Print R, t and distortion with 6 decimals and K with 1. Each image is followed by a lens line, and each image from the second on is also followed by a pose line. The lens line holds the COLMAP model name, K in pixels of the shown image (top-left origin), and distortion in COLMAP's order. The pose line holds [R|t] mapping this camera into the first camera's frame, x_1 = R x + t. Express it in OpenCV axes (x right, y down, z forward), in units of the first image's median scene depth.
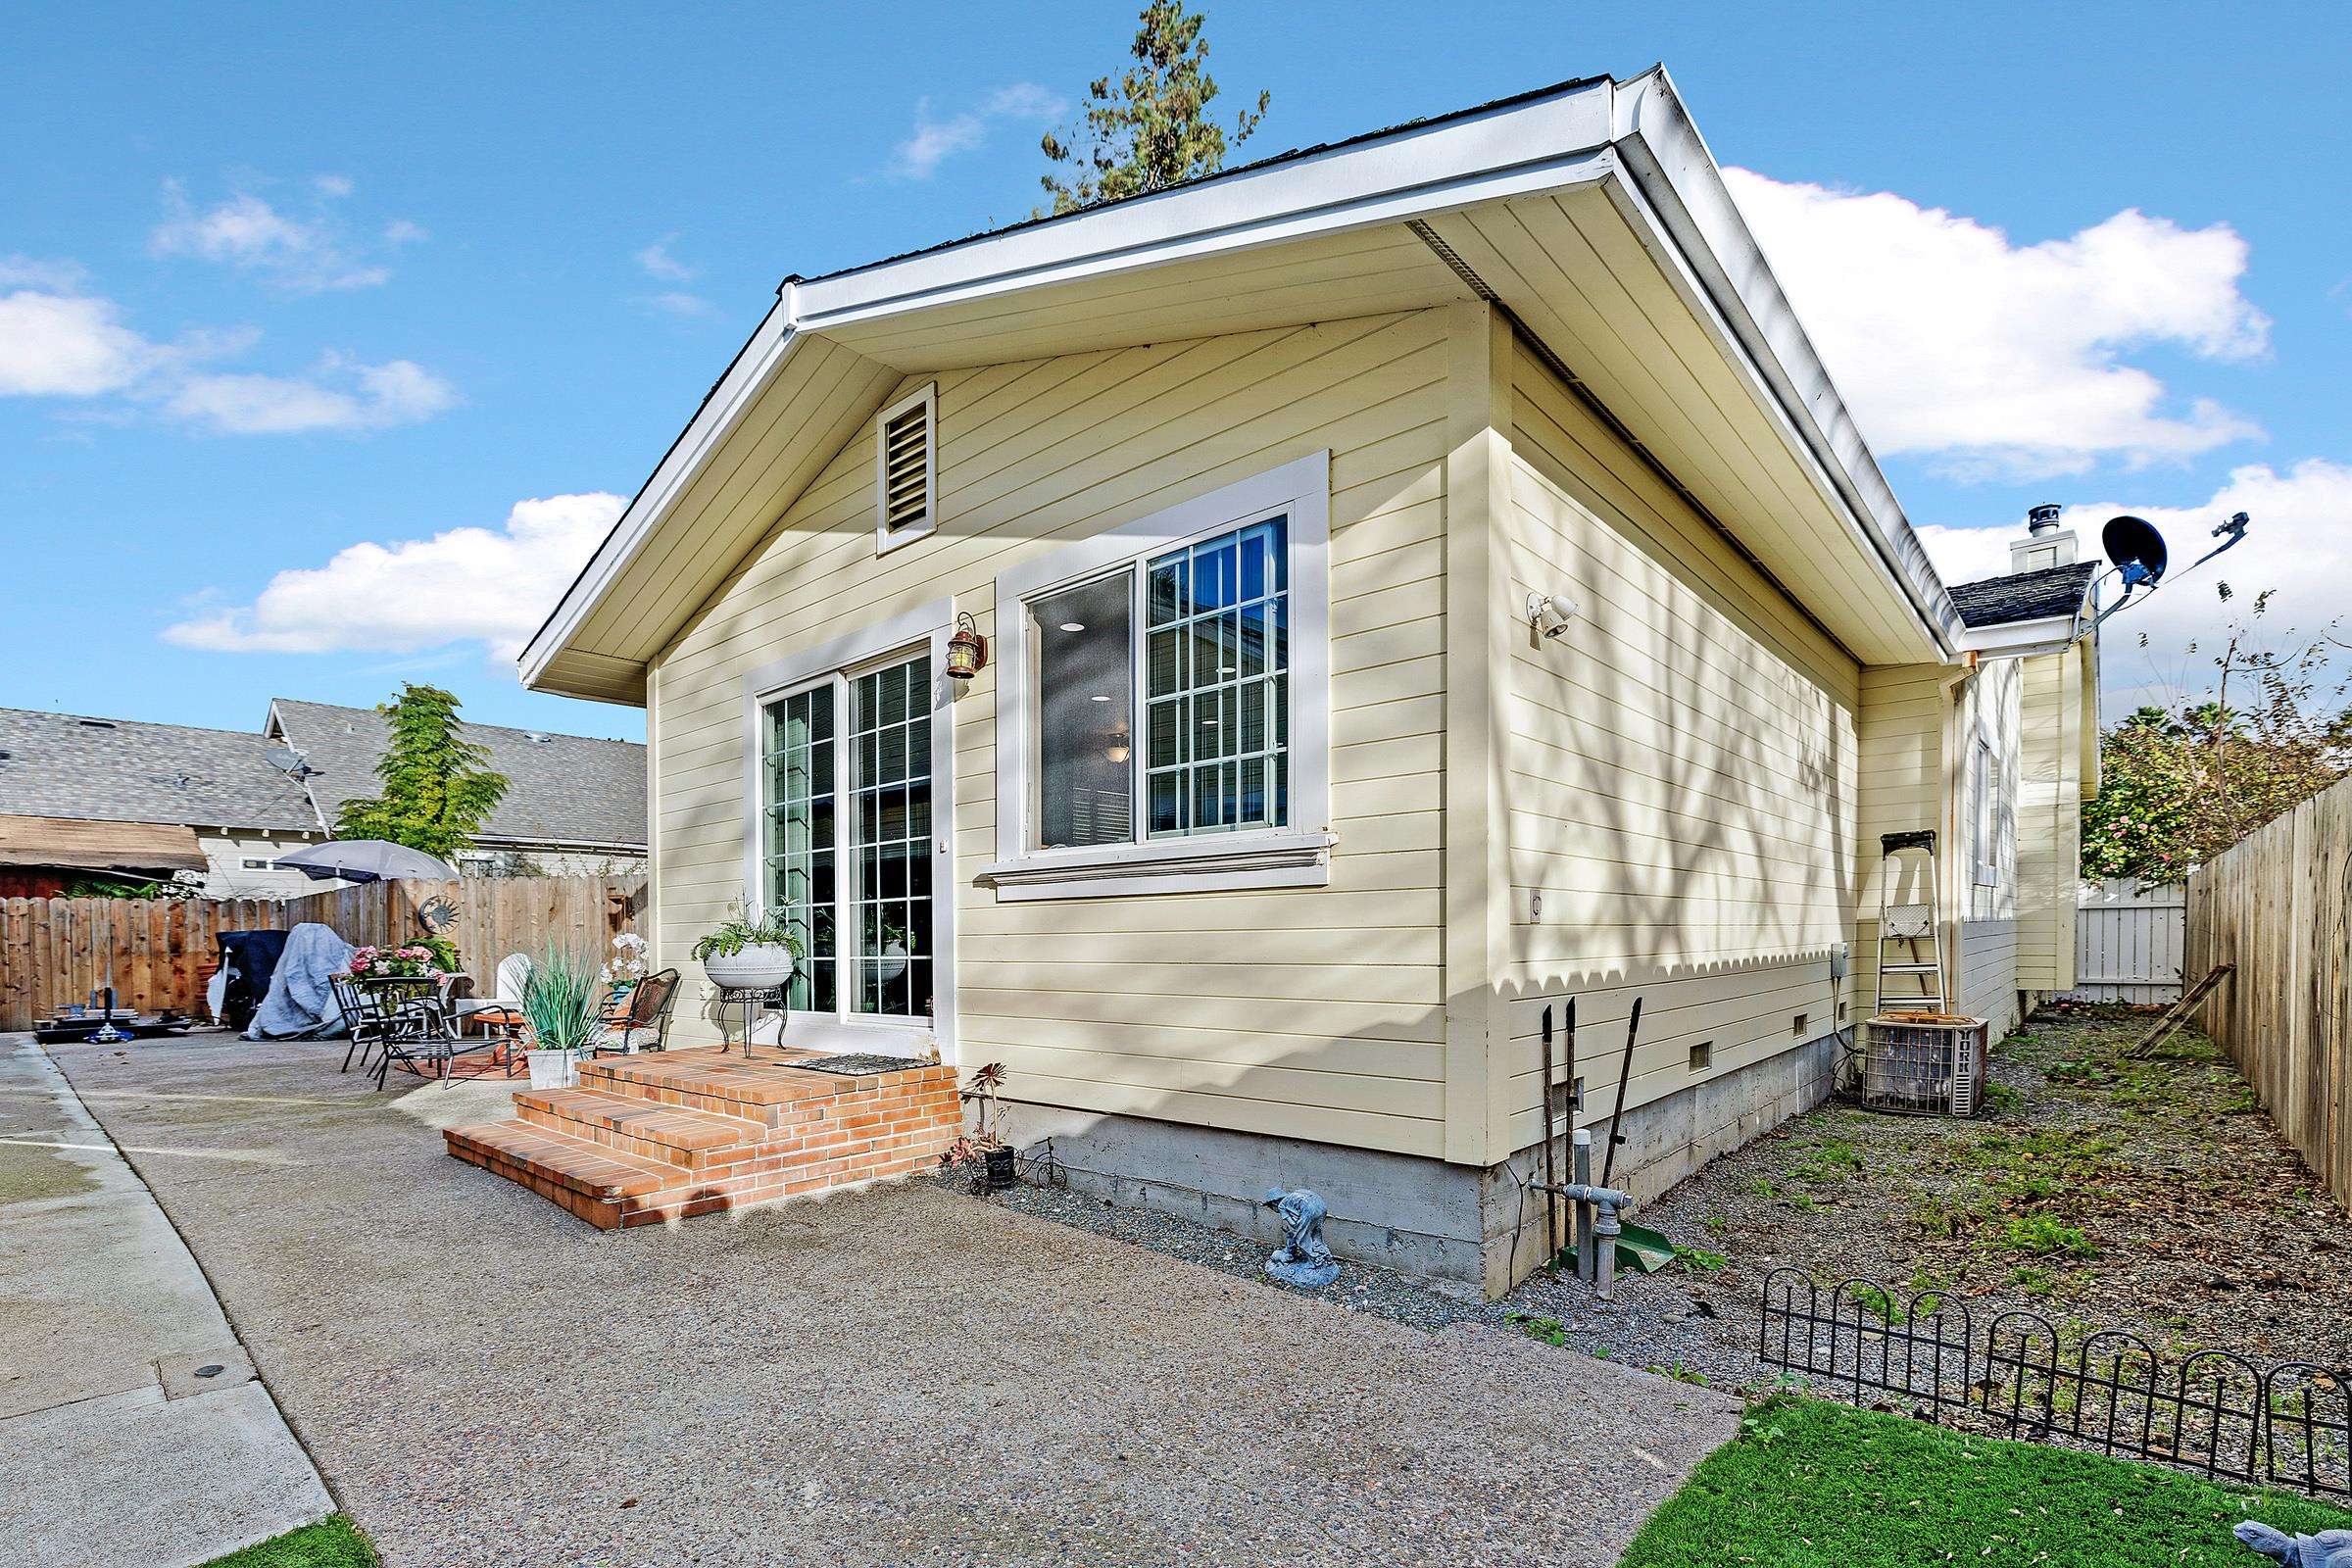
lens RADIAL K [[991.3, 0, 1172.0], [0, 991.3, 952.8], [0, 0, 1]] dist [-0.001890, -0.000168]
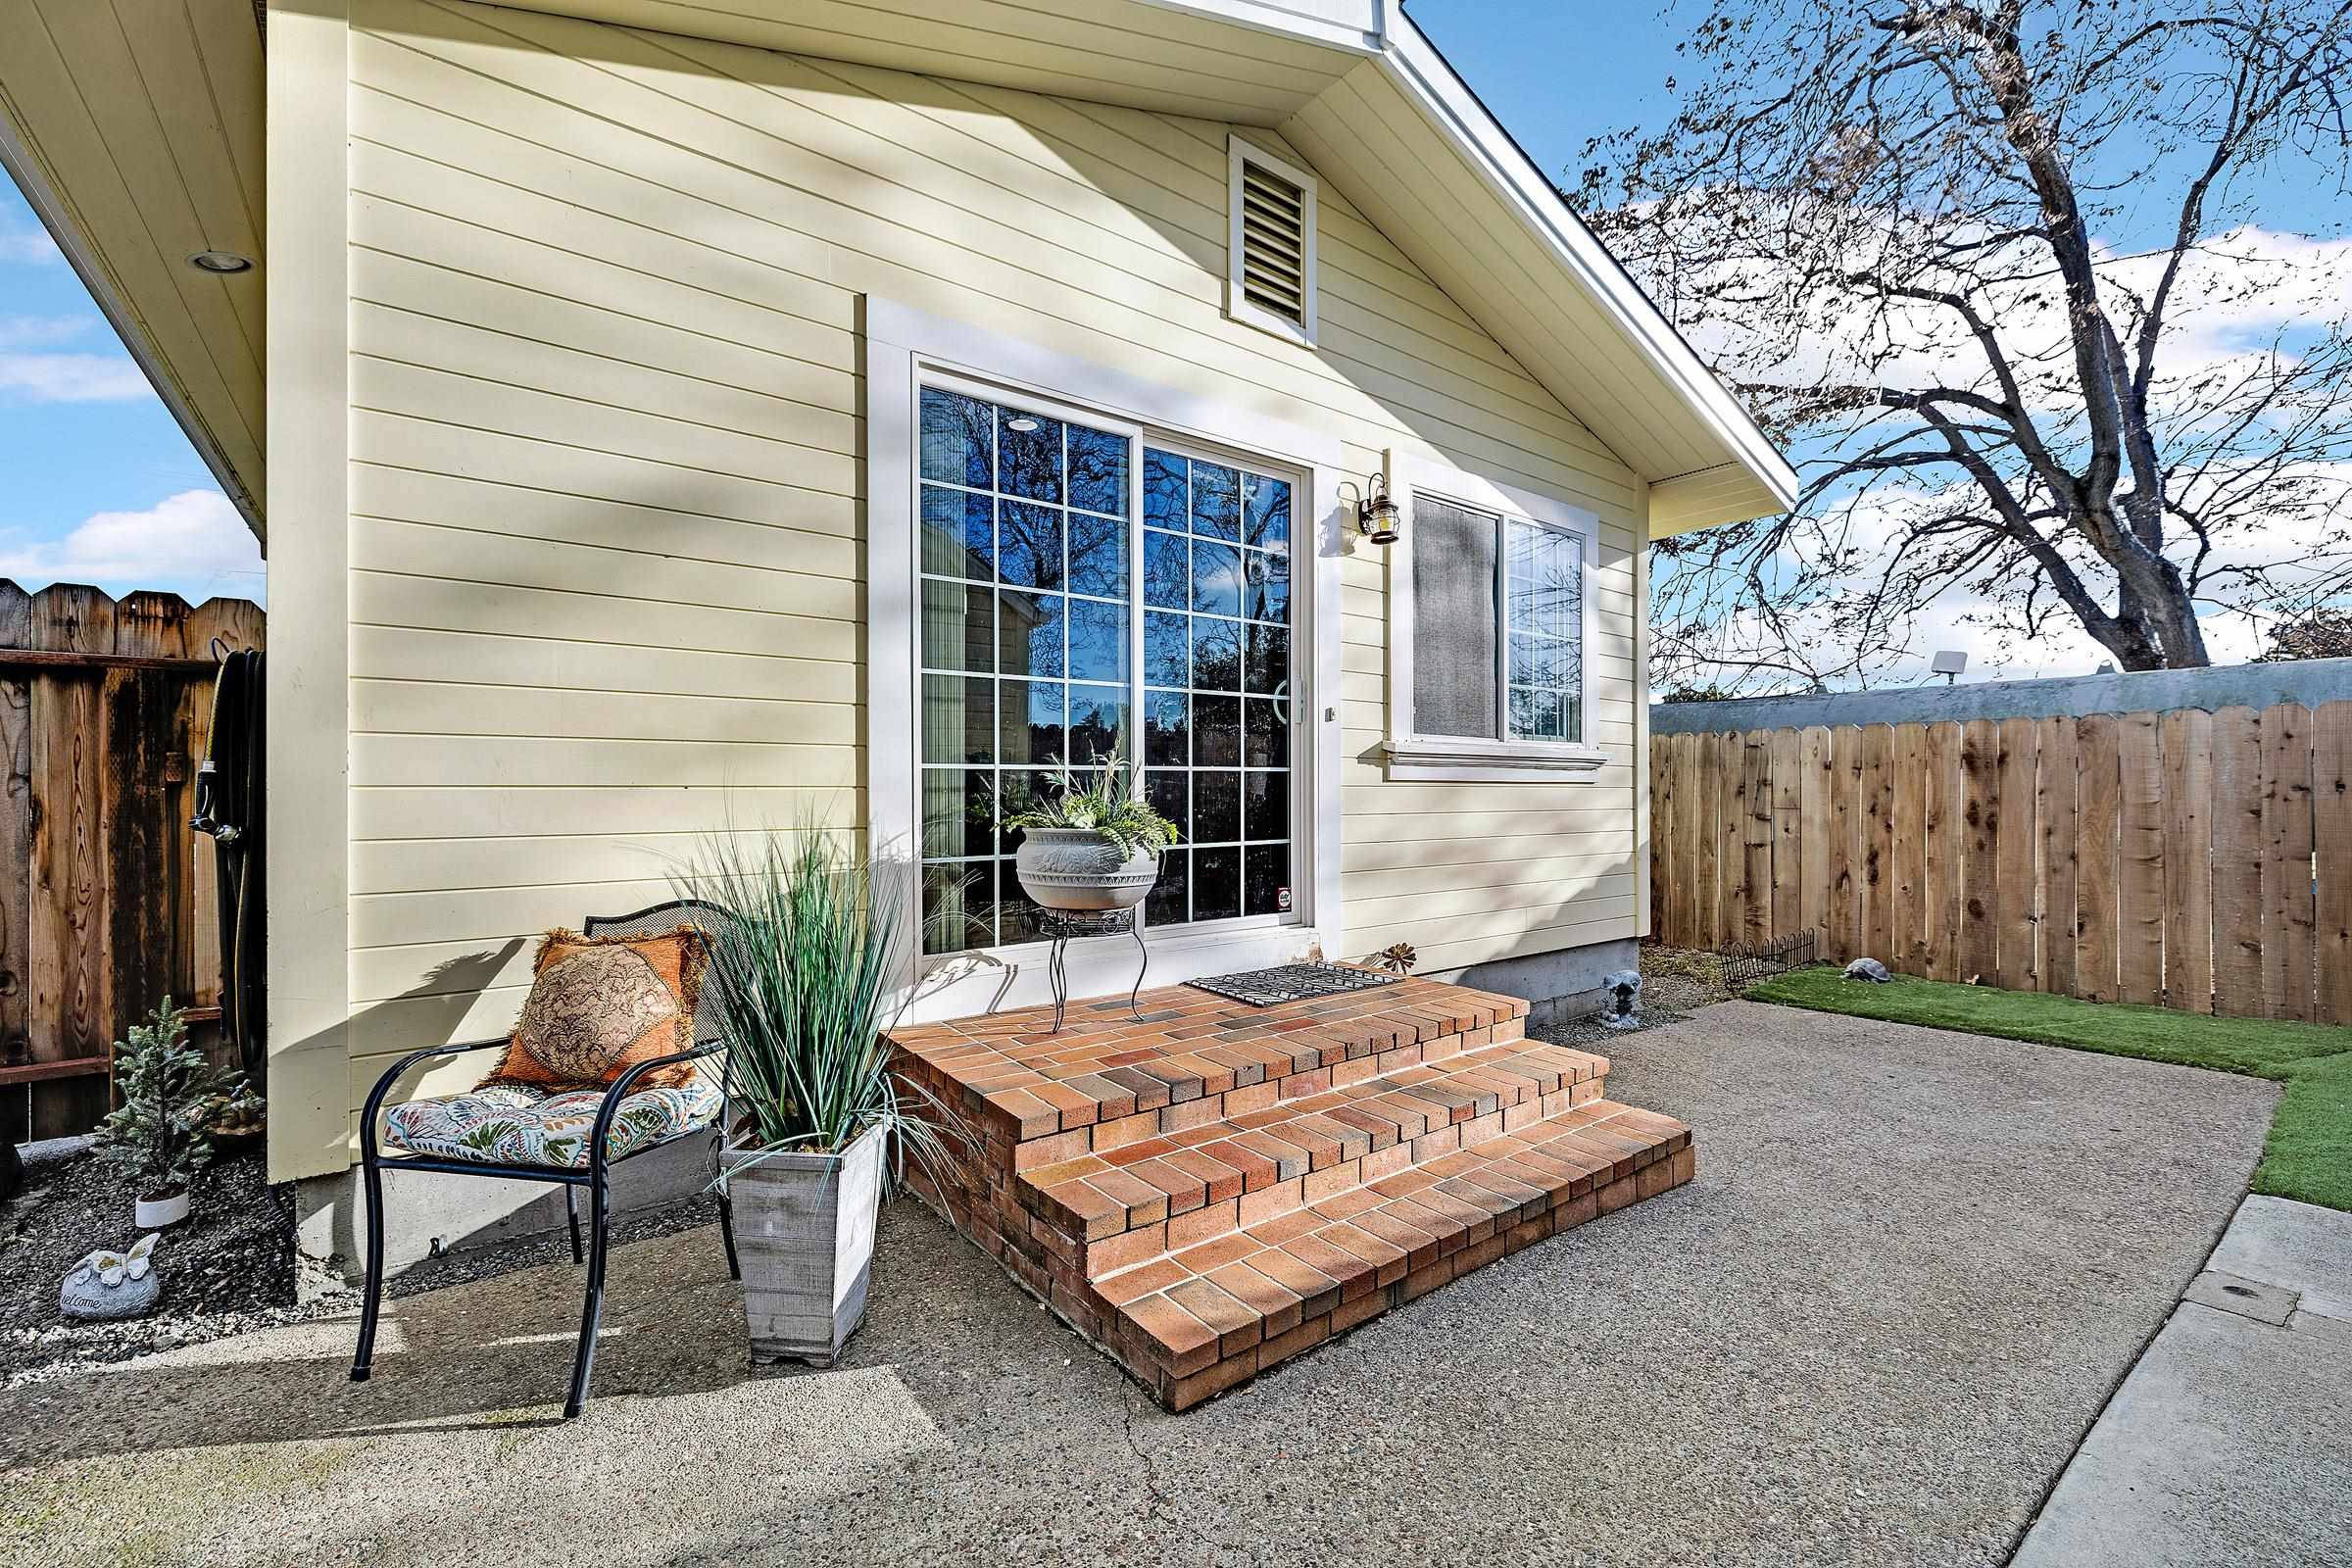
lens RADIAL K [[991.3, 0, 1175.9], [0, 991.3, 794.5], [0, 0, 1]] dist [-0.001890, -0.000168]
pose [[0.224803, 0.007188, 0.974378, -1.135755], [0.007157, 0.999934, -0.009028, -0.028762], [-0.974378, 0.009003, 0.224737, 0.947168]]
